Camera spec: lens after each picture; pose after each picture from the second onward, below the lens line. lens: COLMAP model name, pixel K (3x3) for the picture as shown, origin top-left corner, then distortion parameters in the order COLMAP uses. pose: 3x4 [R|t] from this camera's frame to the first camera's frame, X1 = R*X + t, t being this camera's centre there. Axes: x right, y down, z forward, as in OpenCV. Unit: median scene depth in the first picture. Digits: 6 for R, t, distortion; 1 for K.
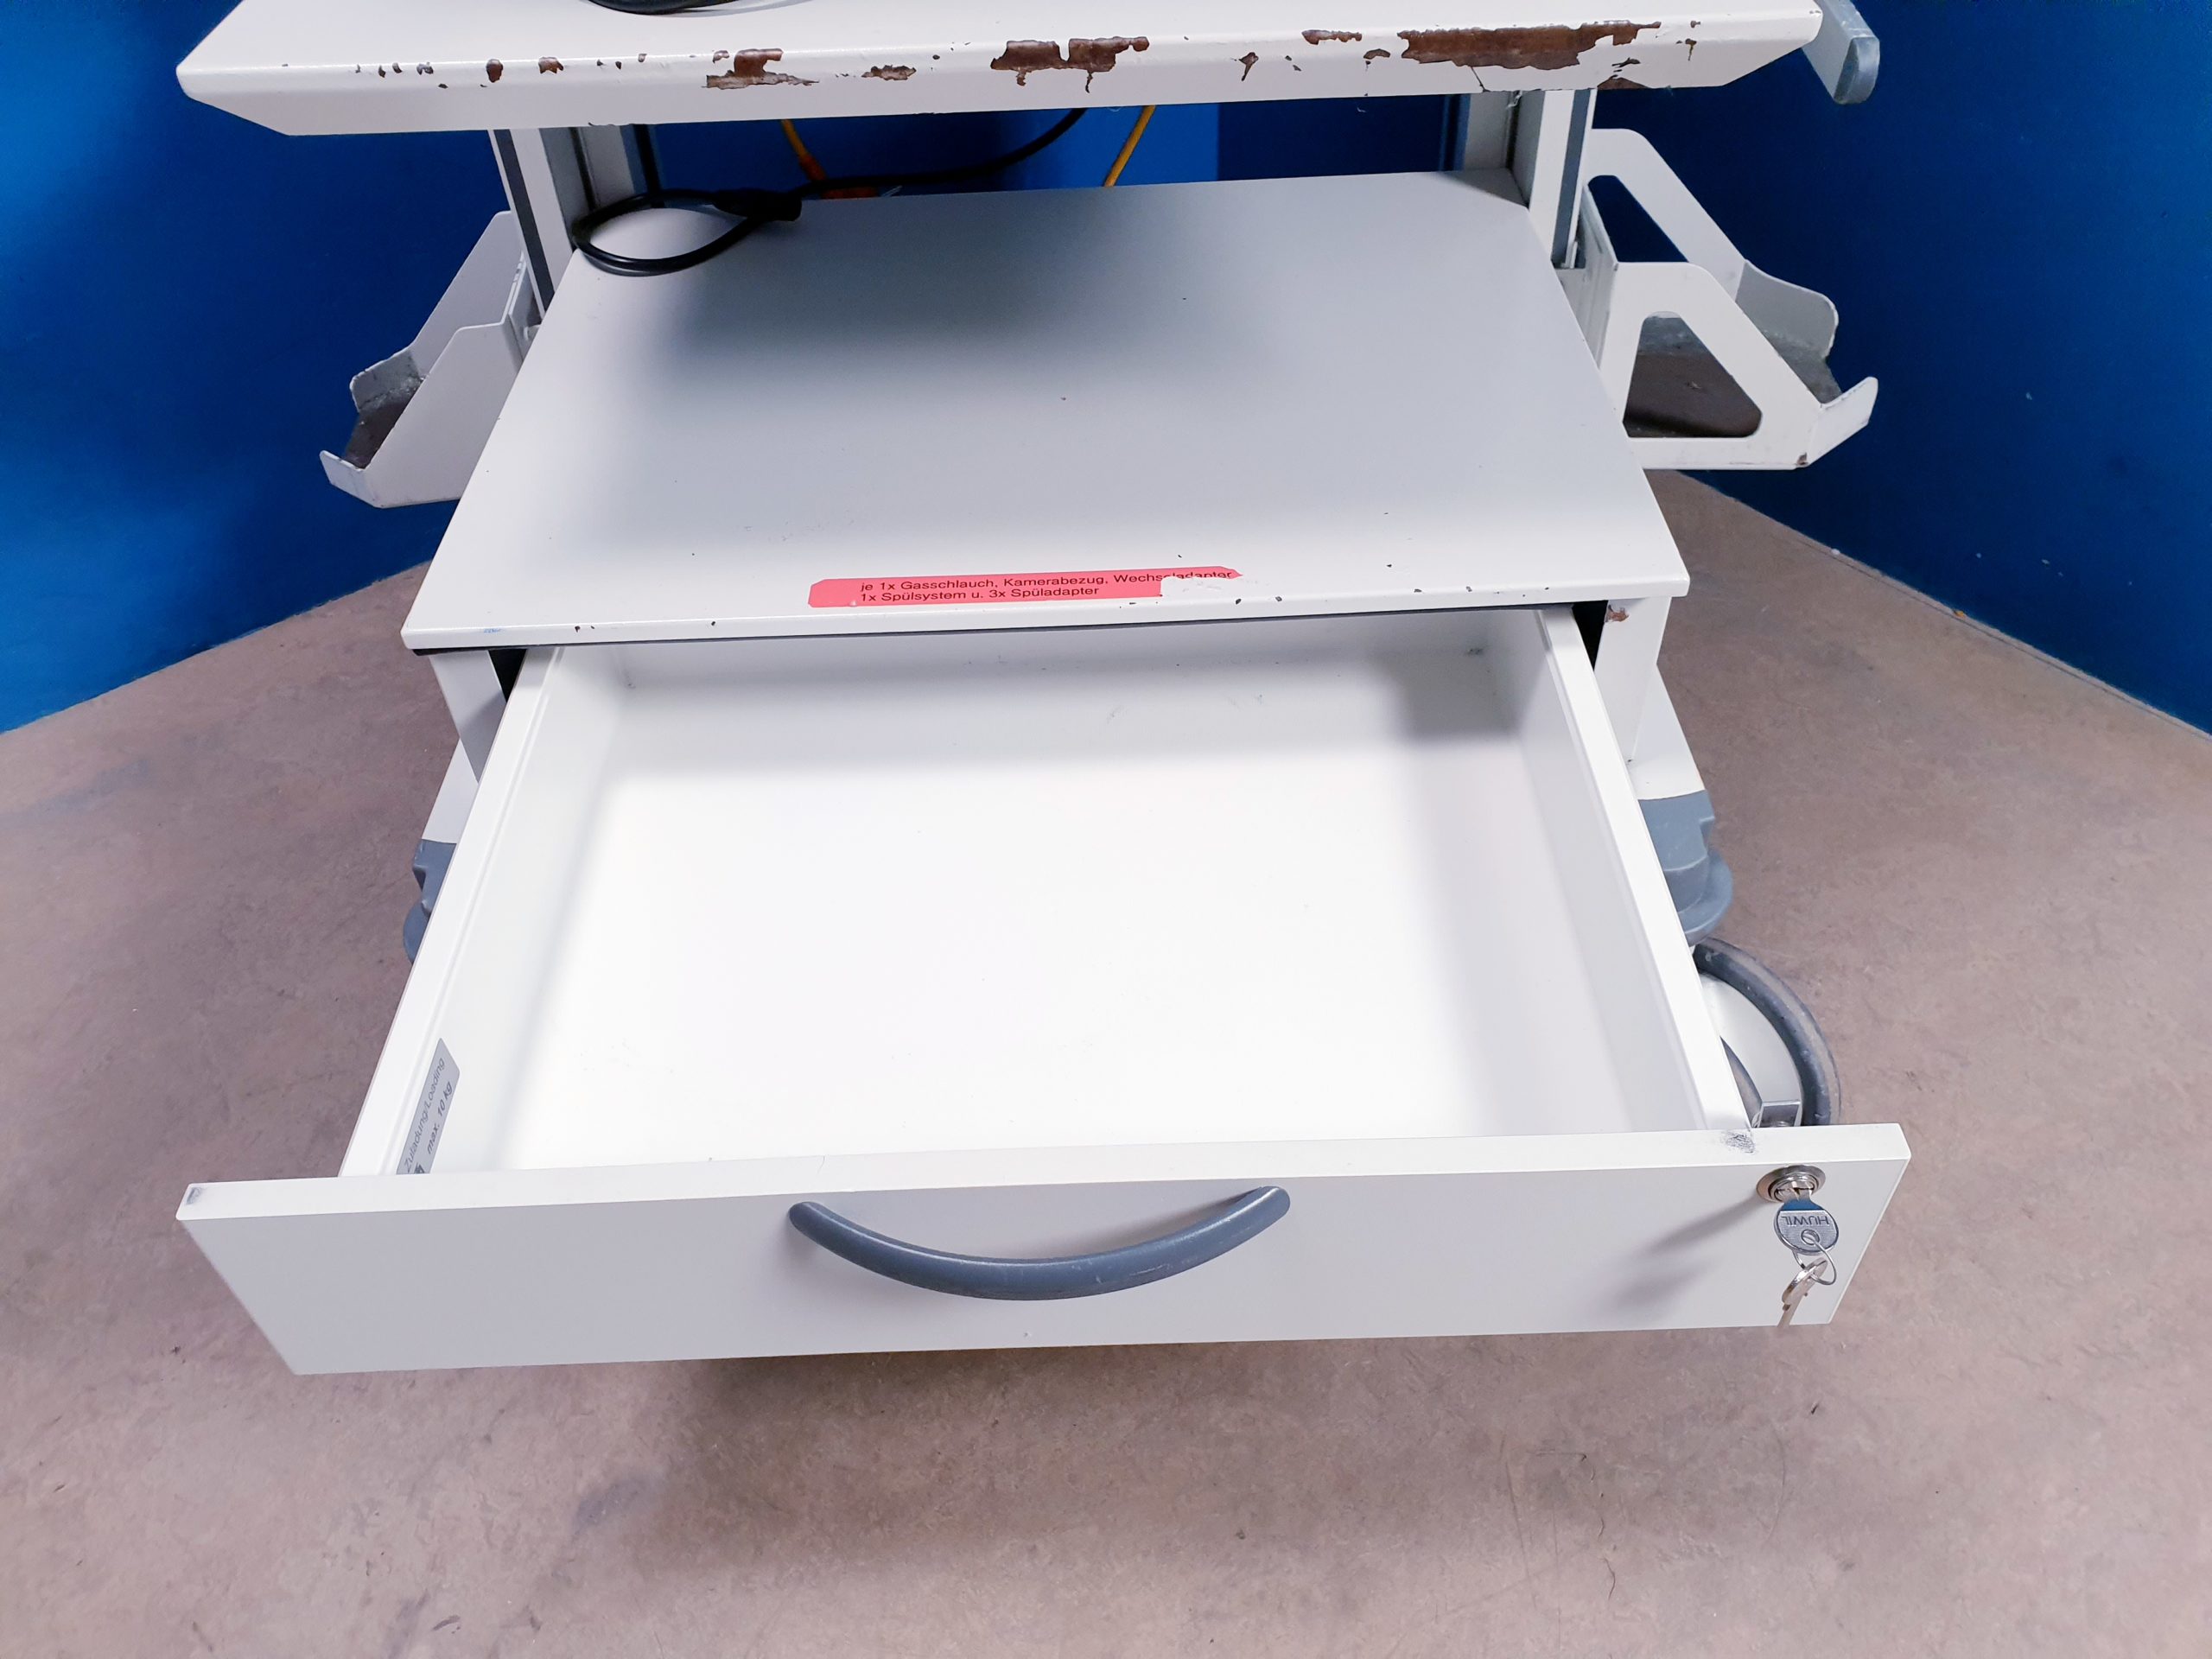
lens RADIAL K [[1673.6, 0, 1106.2], [0, 1673.6, 896.8], [0, 0, 1]] dist [-0.093138, 0.165233]
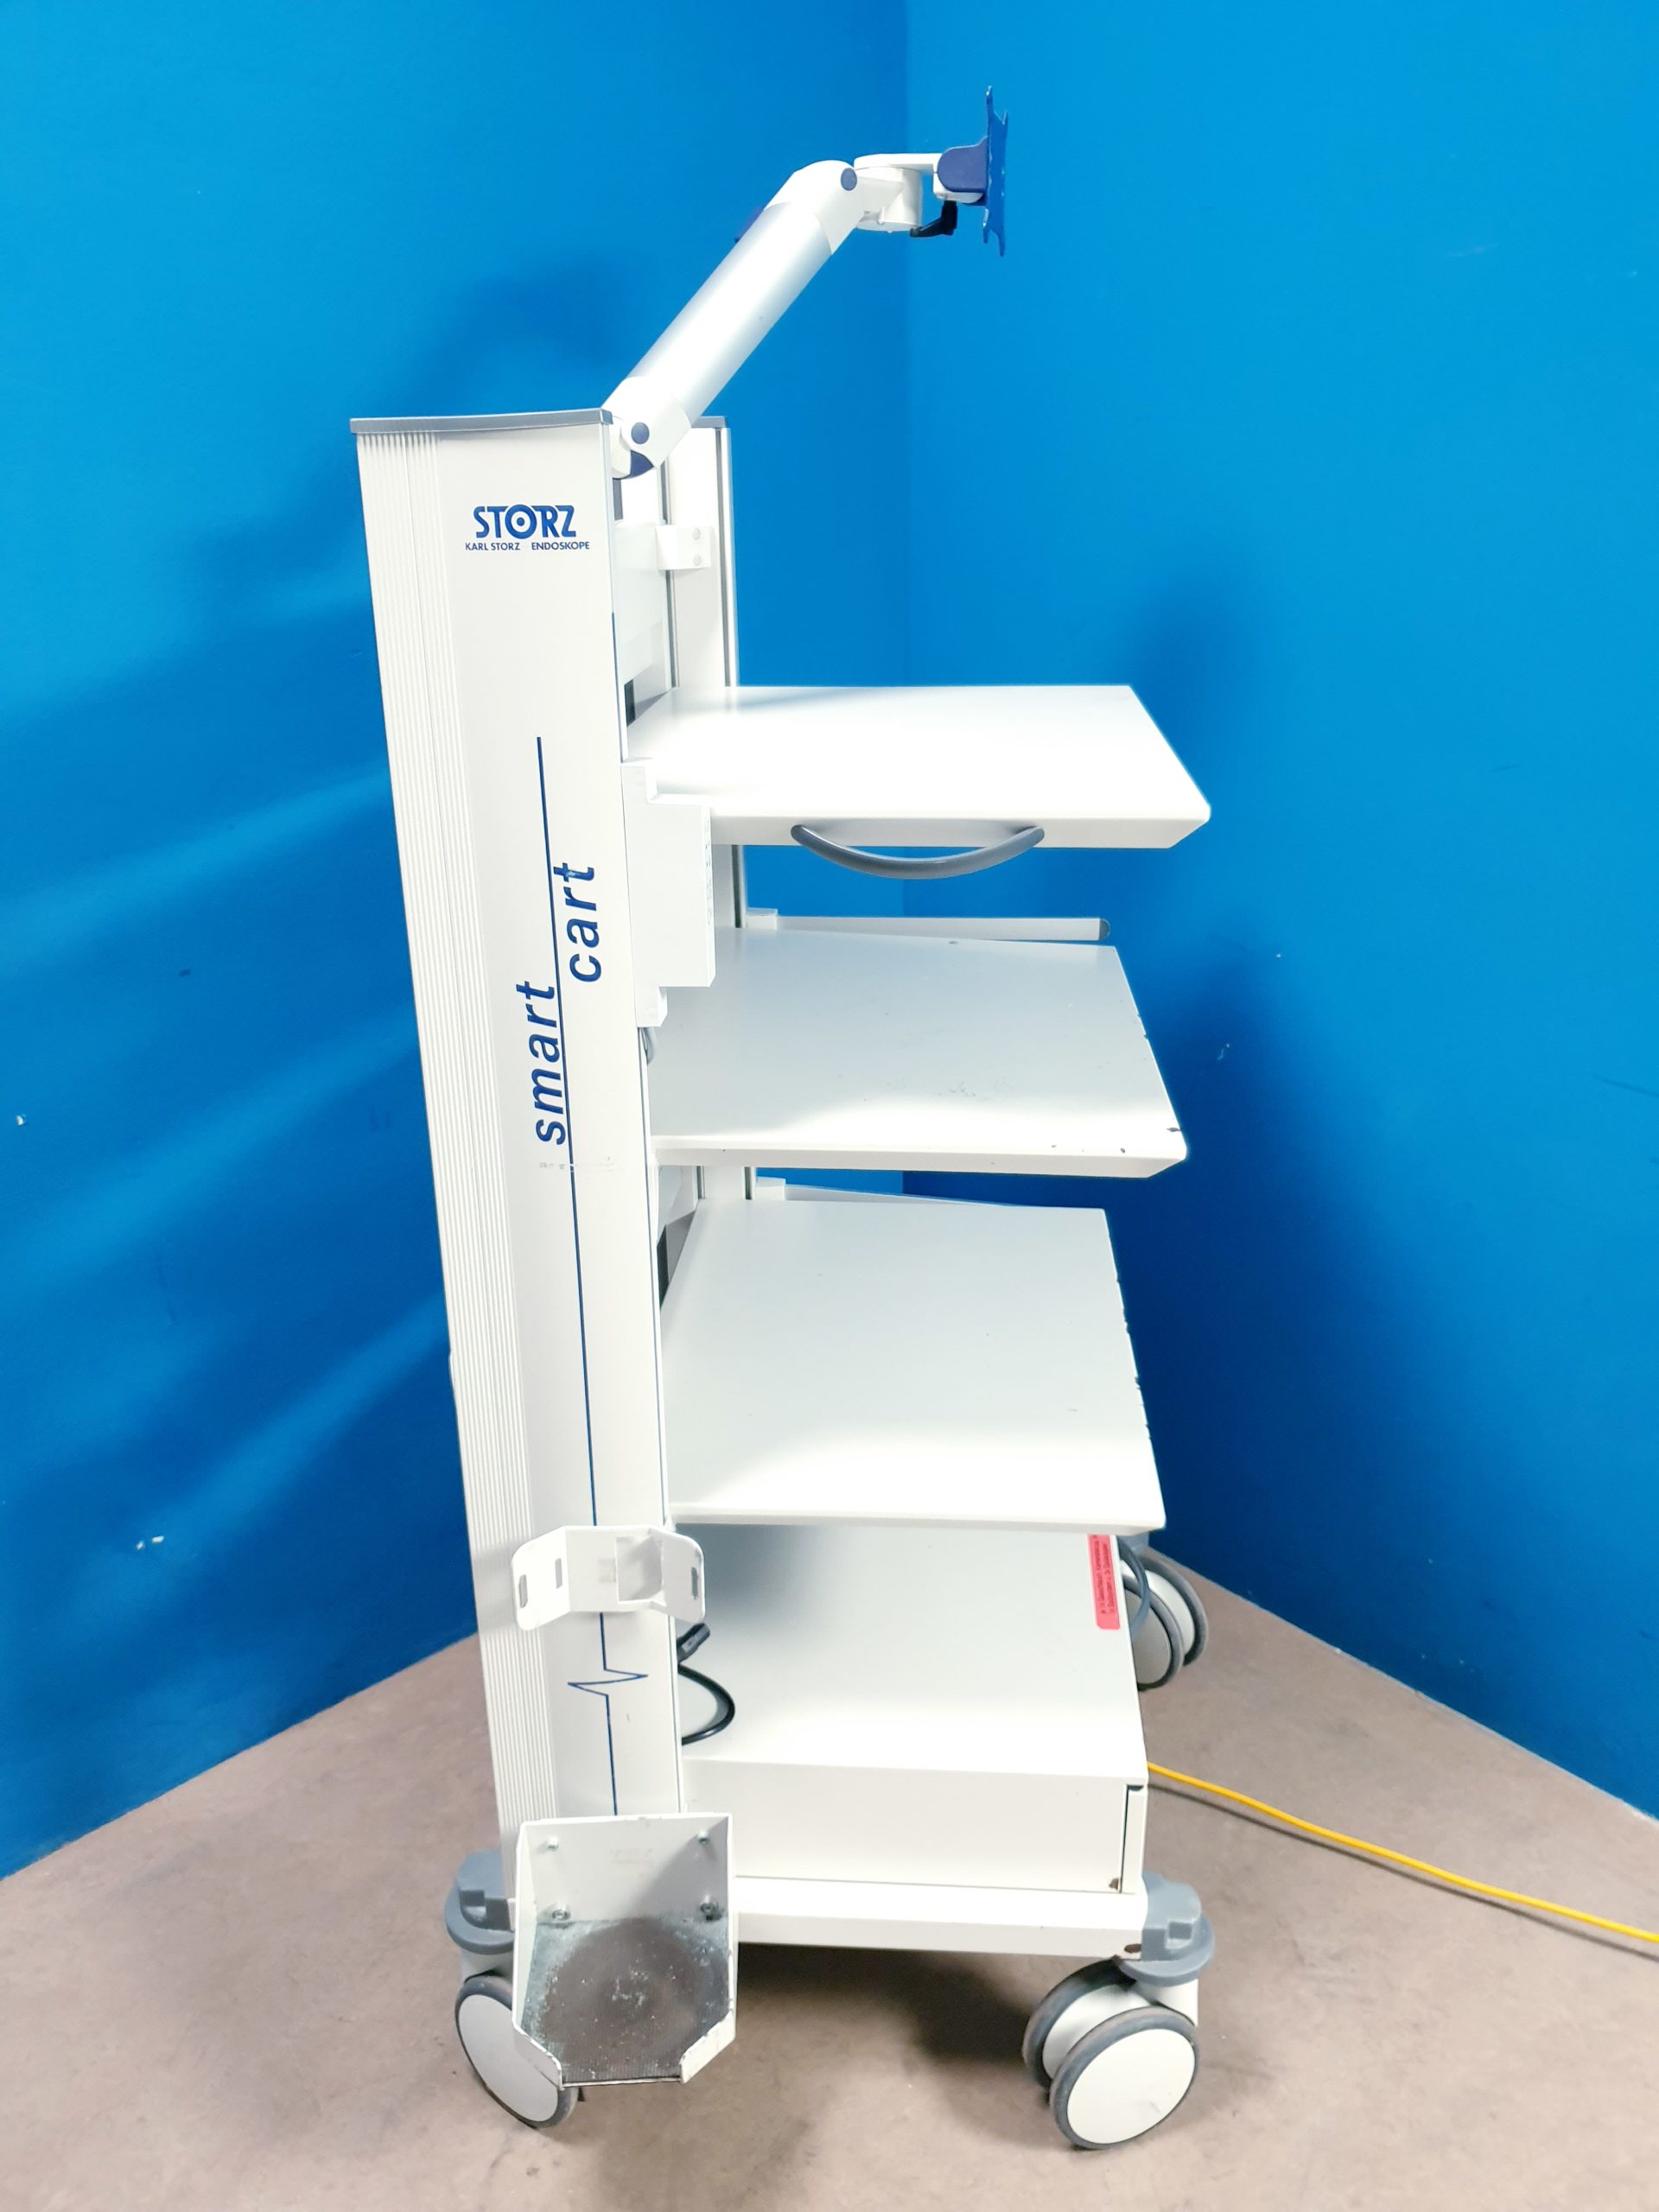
lens RADIAL K [[1692.6, 0, 841.2], [0, 1692.6, 1117.6], [0, 0, 1]] dist [-0.002625, 0.032353]
pose [[0.996762, -0.004256, 0.080301, -0.173401], [0.038140, 0.904152, -0.425504, -0.006181], [-0.070793, 0.427189, 0.901387, -0.730753]]
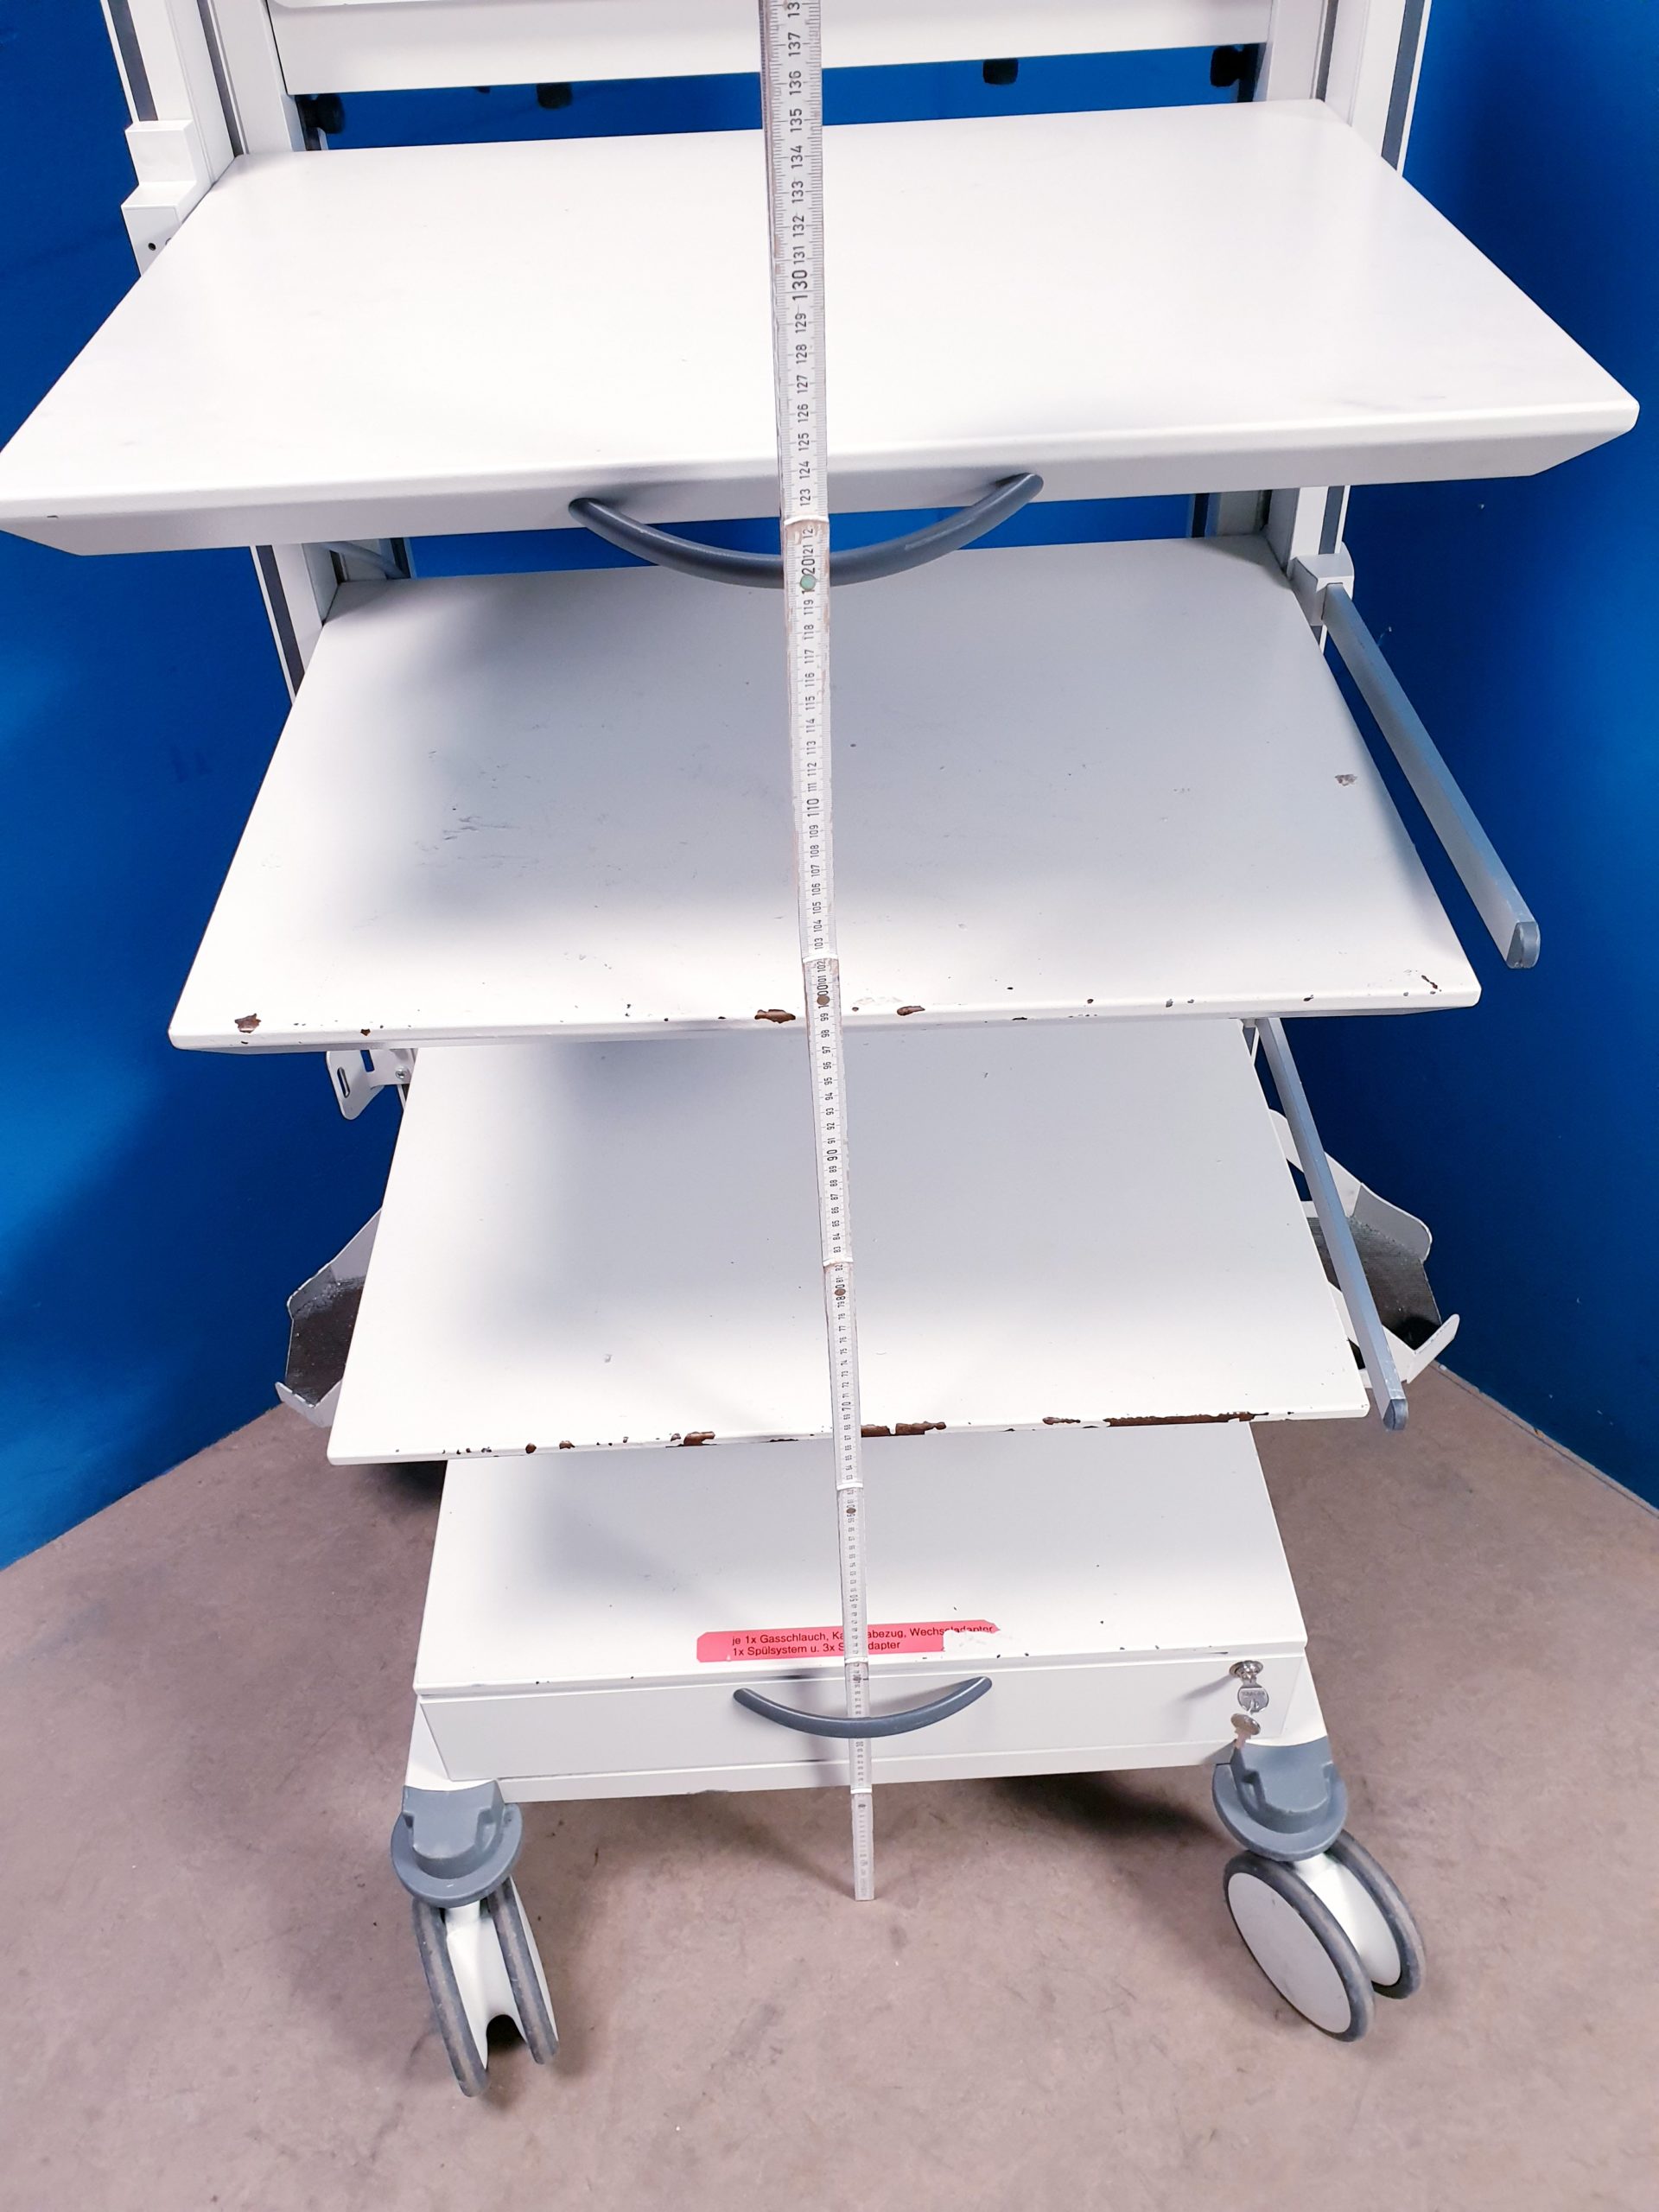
lens RADIAL K [[1692.6, 0, 841.2], [0, 1692.6, 1117.6], [0, 0, 1]] dist [-0.002625, 0.032353]
pose [[0.999173, -0.026353, 0.030974, -0.066662], [0.028590, 0.996837, -0.074159, -0.392702], [-0.028921, 0.074983, 0.996765, -0.362949]]
